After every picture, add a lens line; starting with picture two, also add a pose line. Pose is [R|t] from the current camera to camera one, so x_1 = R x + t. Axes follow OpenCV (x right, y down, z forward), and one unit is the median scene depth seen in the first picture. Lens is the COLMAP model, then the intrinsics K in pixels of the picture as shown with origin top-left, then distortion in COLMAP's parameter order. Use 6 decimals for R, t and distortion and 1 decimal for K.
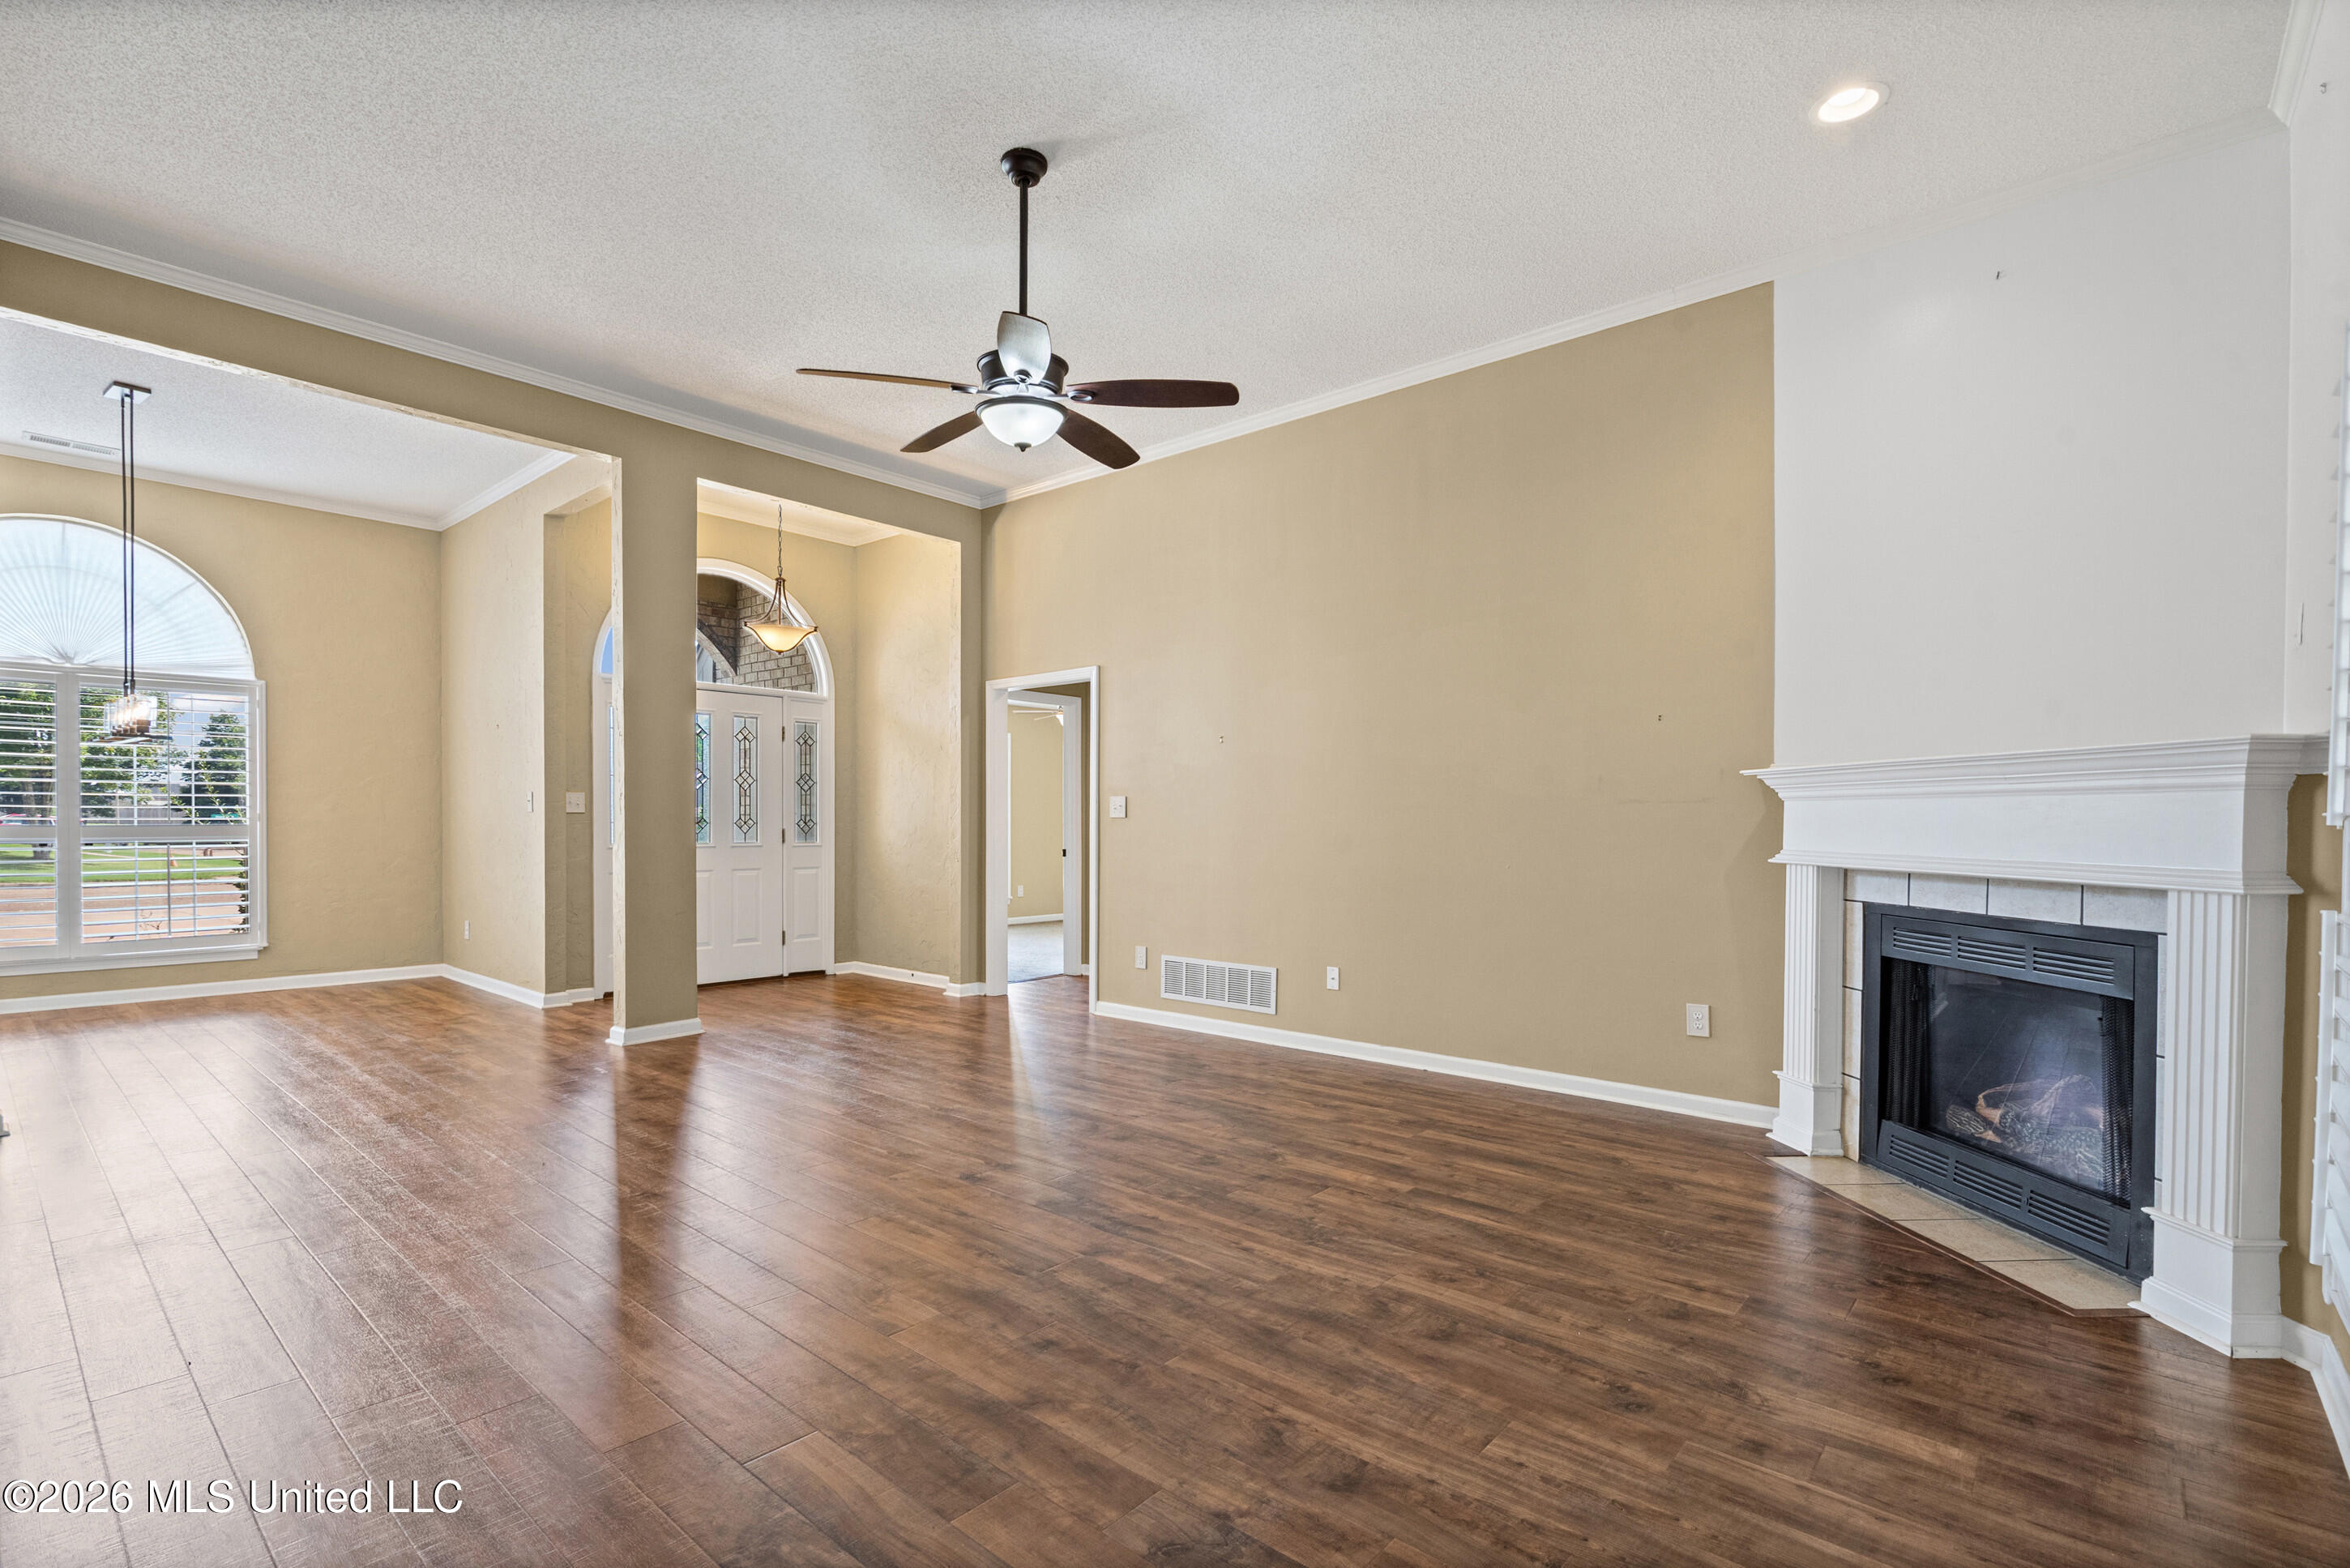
lens RADIAL K [[1076.6, 0, 1160.5], [0, 1076.6, 797.1], [0, 0, 1]] dist [0.005598, 0.000836]
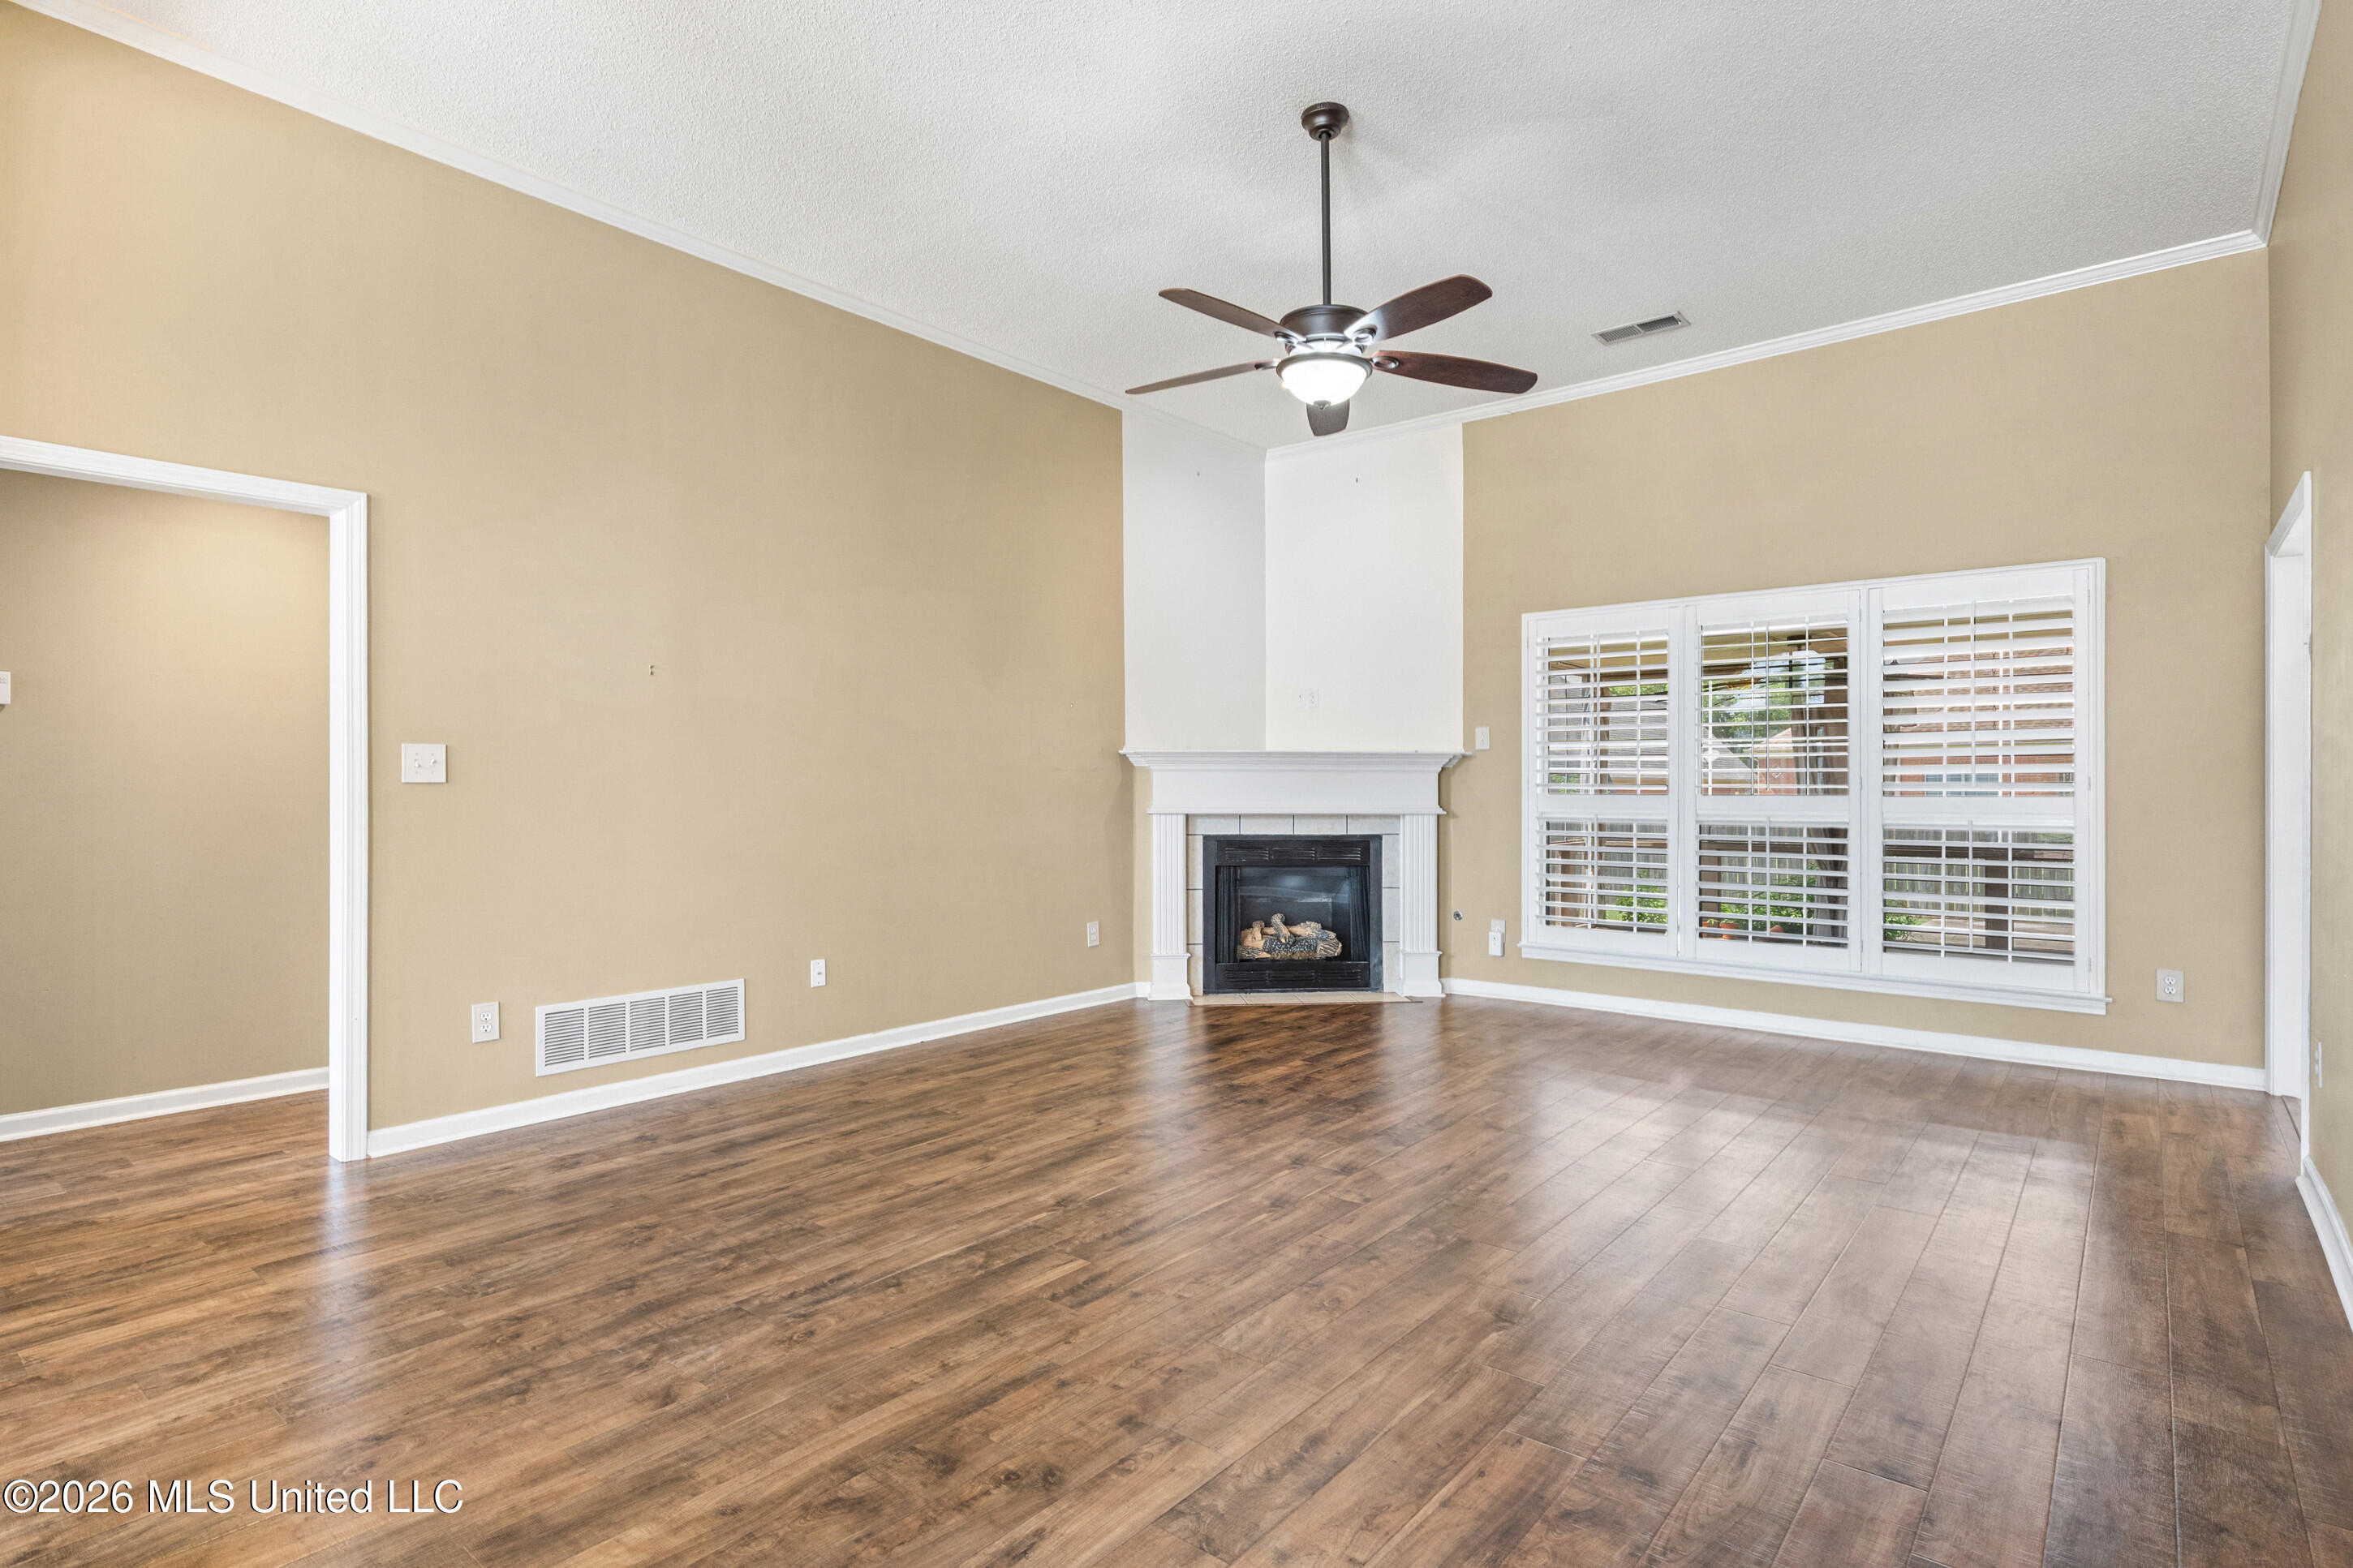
lens RADIAL K [[1181.9, 0, 1128.1], [0, 1181.9, 788.7], [0, 0, 1]] dist [-0.000095, -0.000314]
pose [[-0.015982, -0.003185, 0.999867, -1.066788], [-0.021646, 0.999762, 0.002839, 0.023752], [-0.999638, -0.021598, -0.016048, 1.087261]]
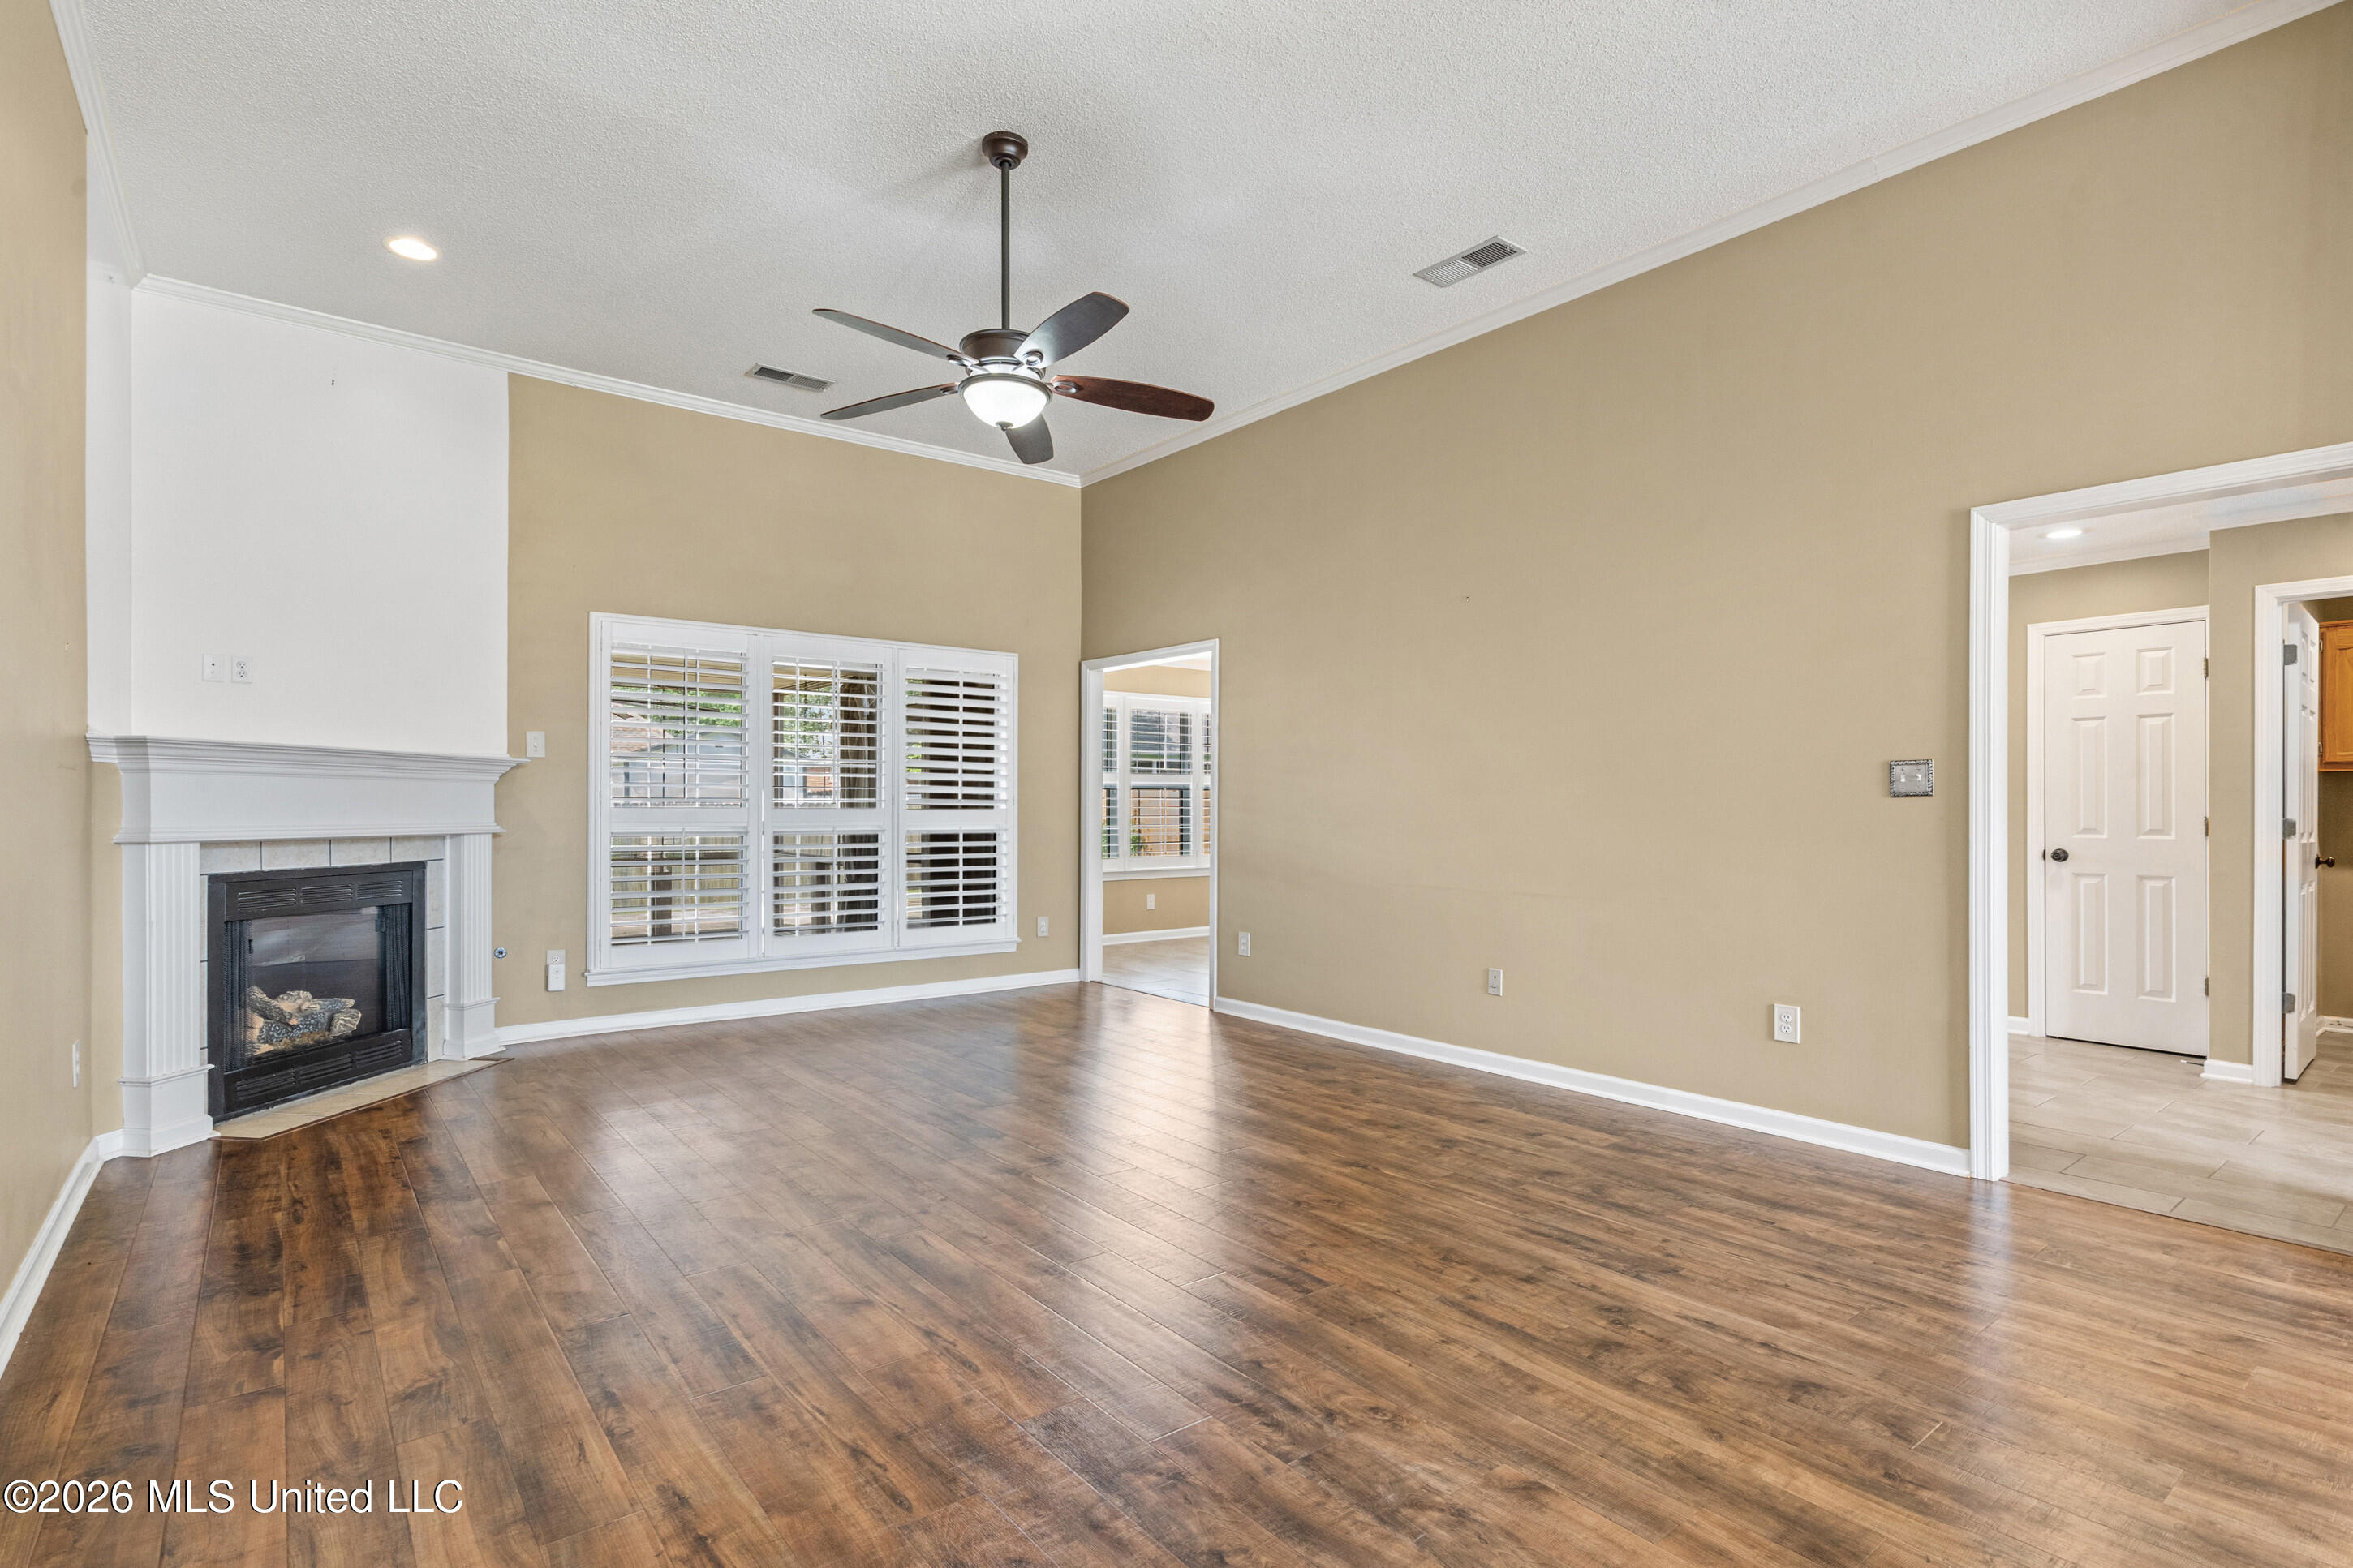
lens RADIAL K [[1147.4, 0, 1173.8], [0, 1147.4, 798.2], [0, 0, 1]] dist [0.000792, 0.000417]
pose [[-0.984607, -0.004657, 0.174720, -0.421223], [-0.009306, 0.999624, -0.025800, 0.041922], [-0.174534, -0.027029, -0.984280, 1.822375]]
